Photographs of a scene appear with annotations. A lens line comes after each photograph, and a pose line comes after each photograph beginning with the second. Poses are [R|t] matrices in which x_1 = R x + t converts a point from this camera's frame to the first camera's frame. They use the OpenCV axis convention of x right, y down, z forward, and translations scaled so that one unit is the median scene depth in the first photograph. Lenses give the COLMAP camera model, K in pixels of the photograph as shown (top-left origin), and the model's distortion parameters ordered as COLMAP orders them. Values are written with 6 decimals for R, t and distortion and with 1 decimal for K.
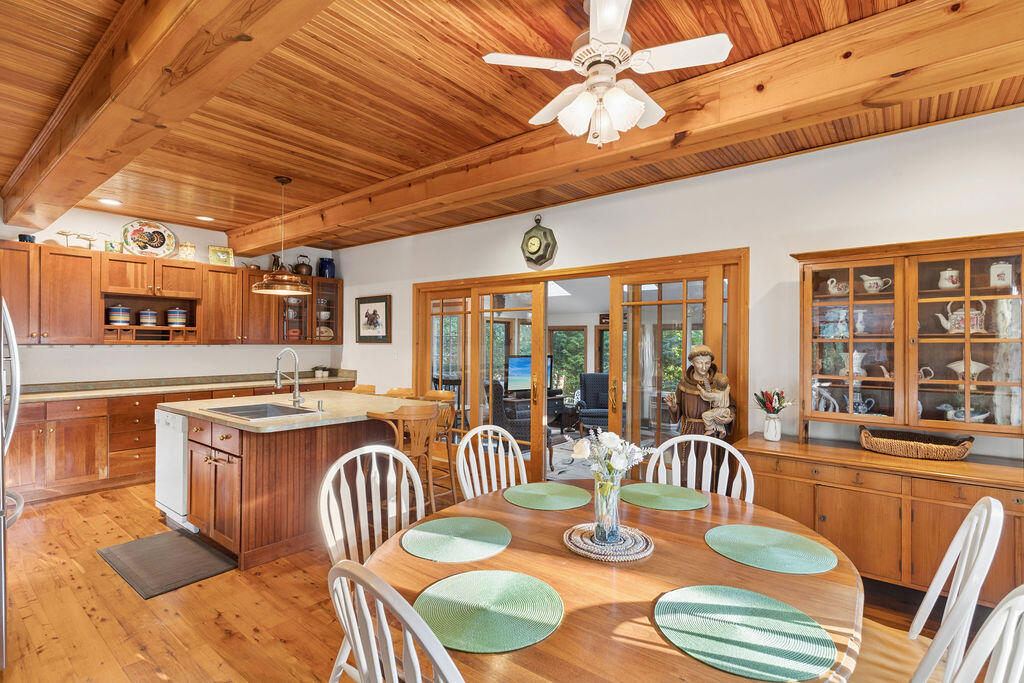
lens RADIAL K [[491.1, 0, 515.1], [0, 491.1, 342.9], [0, 0, 1]] dist [0.001473, 0.001219]
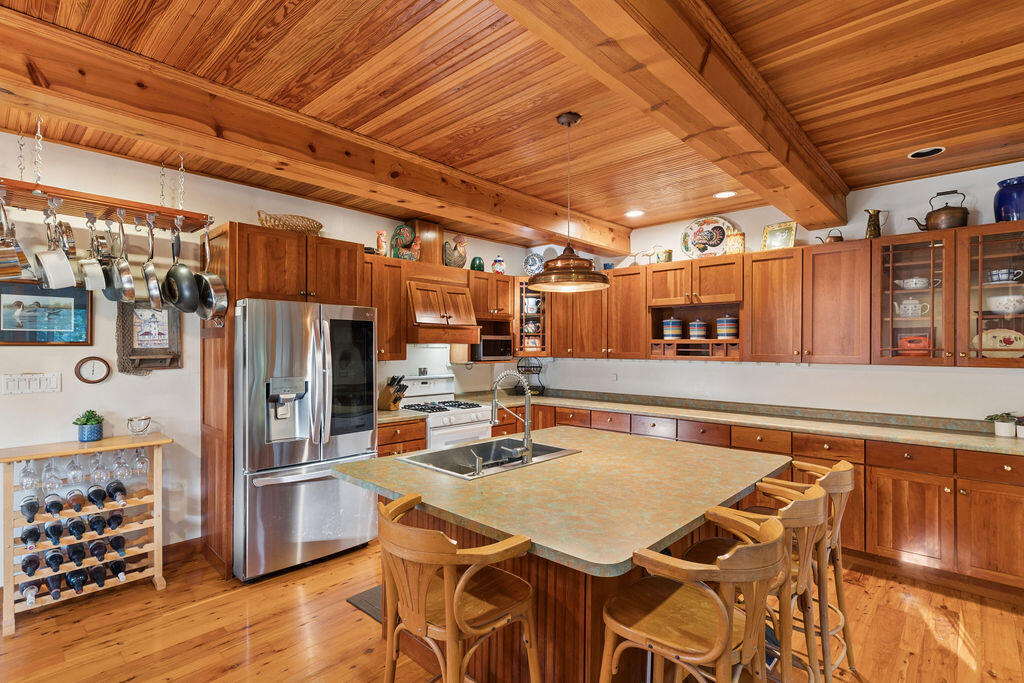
lens RADIAL K [[491.1, 0, 505.1], [0, 491.1, 344.7], [0, 0, 1]] dist [0.001473, 0.001219]
pose [[-0.087960, -0.011232, -0.996061, 0.147693], [-0.006602, 0.999921, -0.010692, -0.012432], [0.996102, 0.005636, -0.088027, 0.727979]]
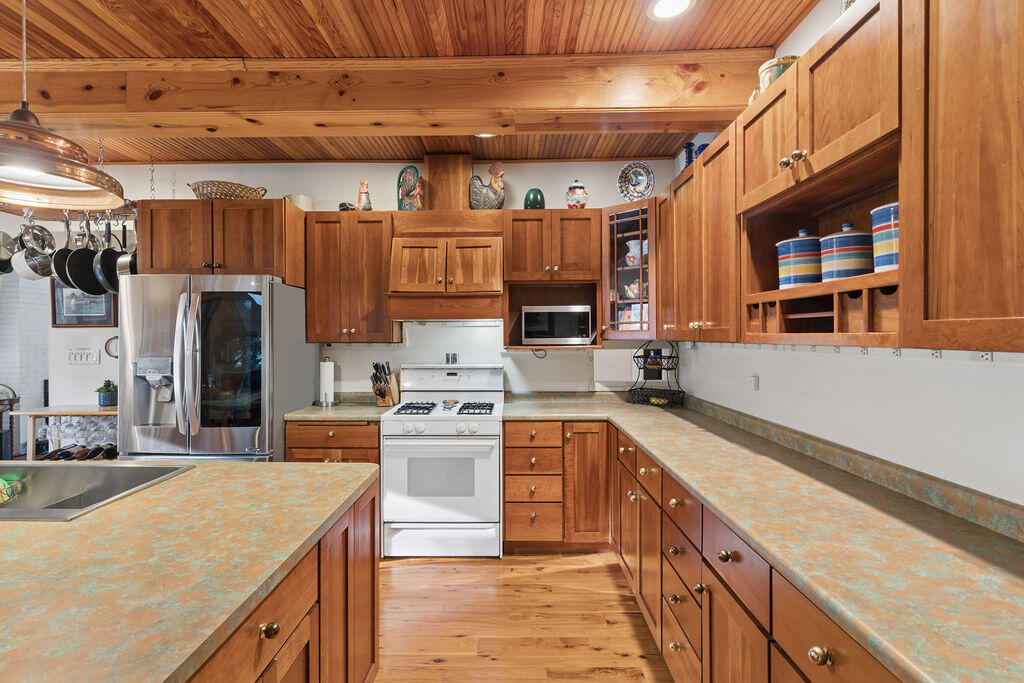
lens RADIAL K [[512.3, 0, 508.1], [0, 512.3, 338.0], [0, 0, 1]] dist [0.004074, 0.000006]
pose [[-0.793412, -0.001005, -0.608684, -0.386687], [-0.001851, 0.999998, 0.000762, -0.000027], [0.608682, 0.001731, -0.793413, 1.109061]]
